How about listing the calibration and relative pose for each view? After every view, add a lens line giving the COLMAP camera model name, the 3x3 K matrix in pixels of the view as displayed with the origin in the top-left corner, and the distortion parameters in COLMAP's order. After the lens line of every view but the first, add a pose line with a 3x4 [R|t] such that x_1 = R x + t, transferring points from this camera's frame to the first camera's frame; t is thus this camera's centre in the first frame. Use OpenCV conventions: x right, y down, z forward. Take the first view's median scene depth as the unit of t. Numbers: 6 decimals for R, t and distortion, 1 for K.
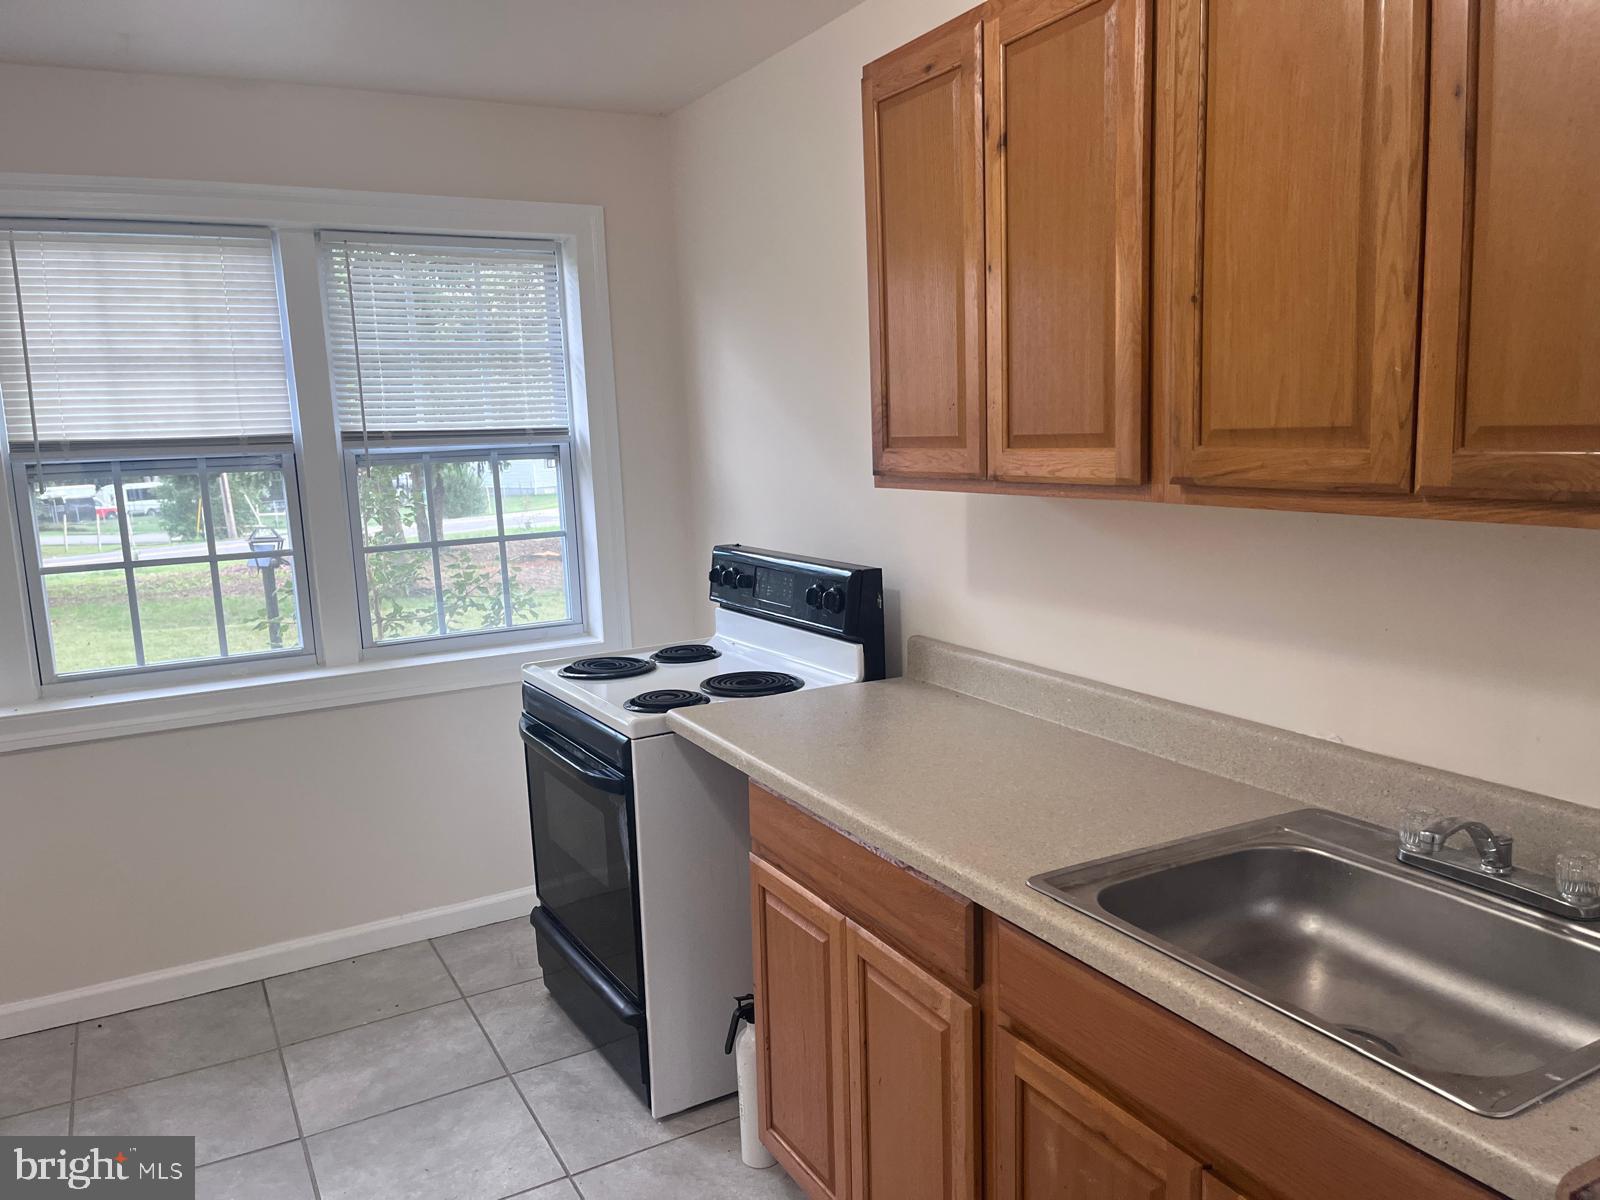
lens RADIAL K [[1217.7, 0, 789.6], [0, 1217.7, 598.5], [0, 0, 1]] dist [0.043387, -0.005269]
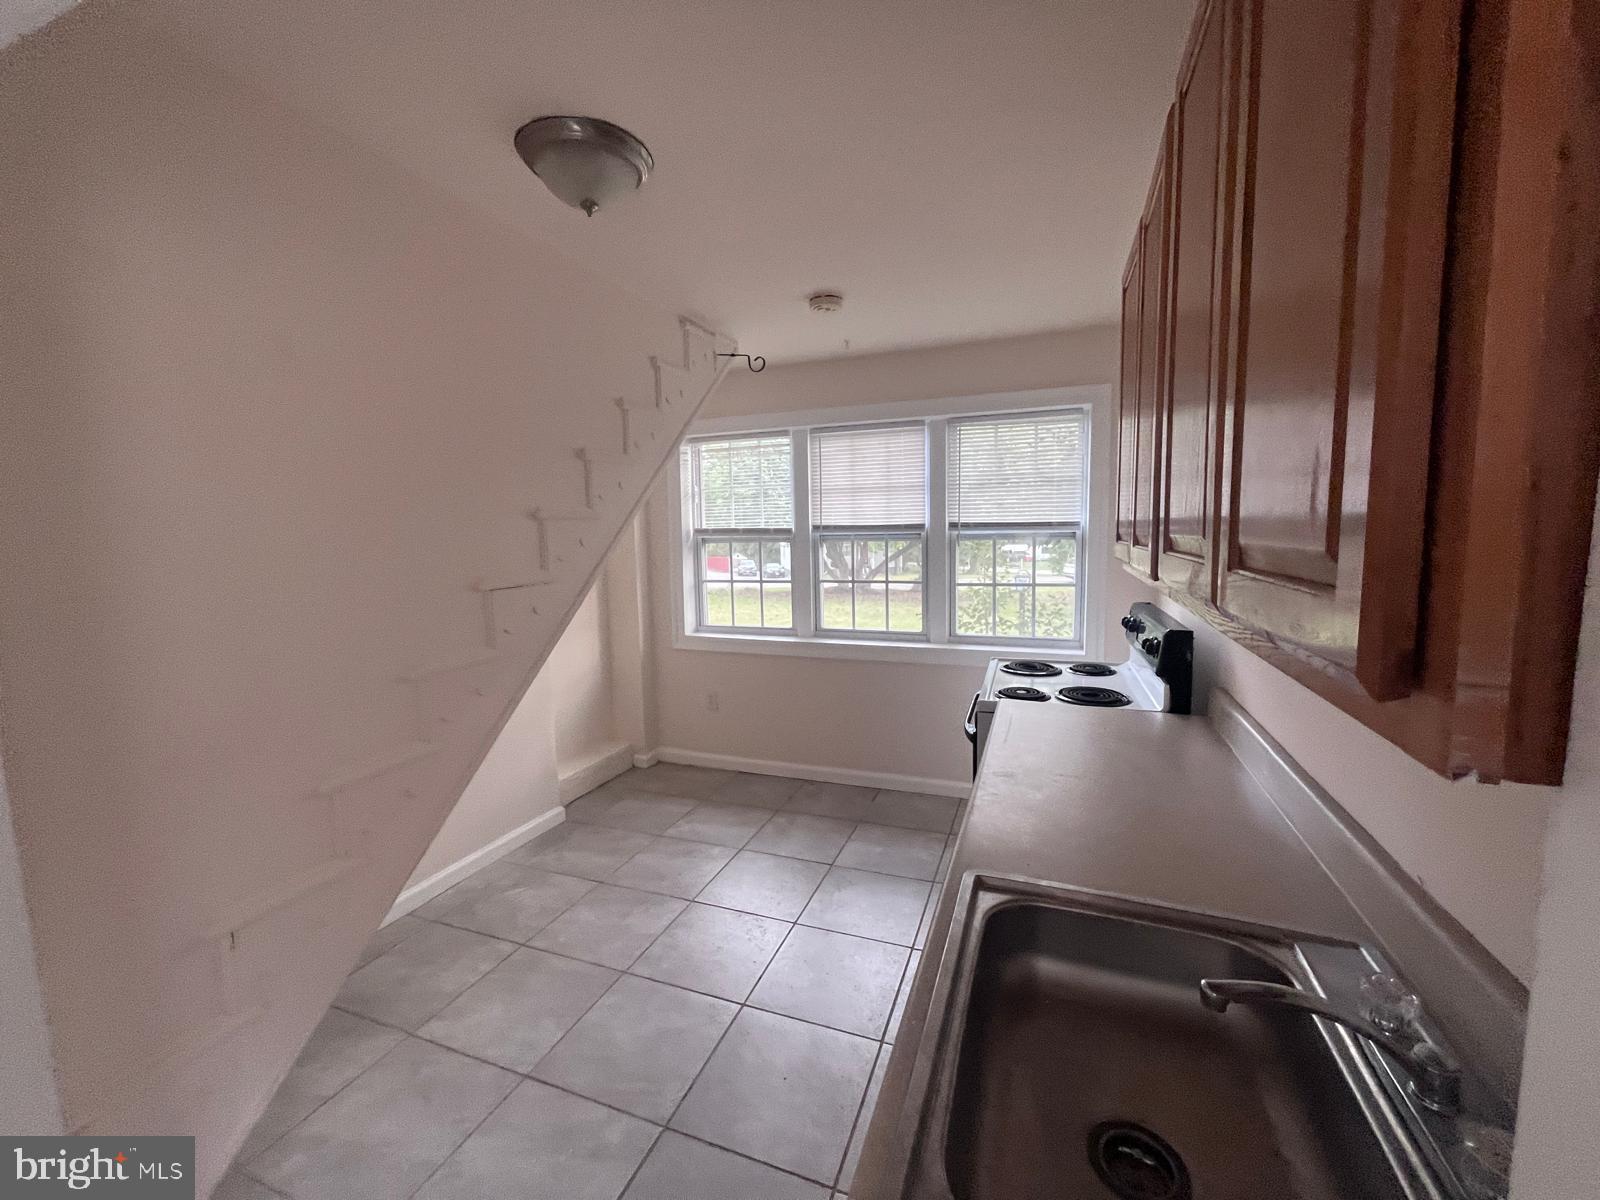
lens RADIAL K [[649.3, 0, 791.3], [0, 649.3, 596.7], [0, 0, 1]] dist [0.007107, -0.000491]
pose [[0.645526, 0.100861, -0.757049, 0.258260], [-0.112836, 0.992958, 0.036078, -0.030420], [0.755357, 0.062133, 0.652361, 0.160806]]
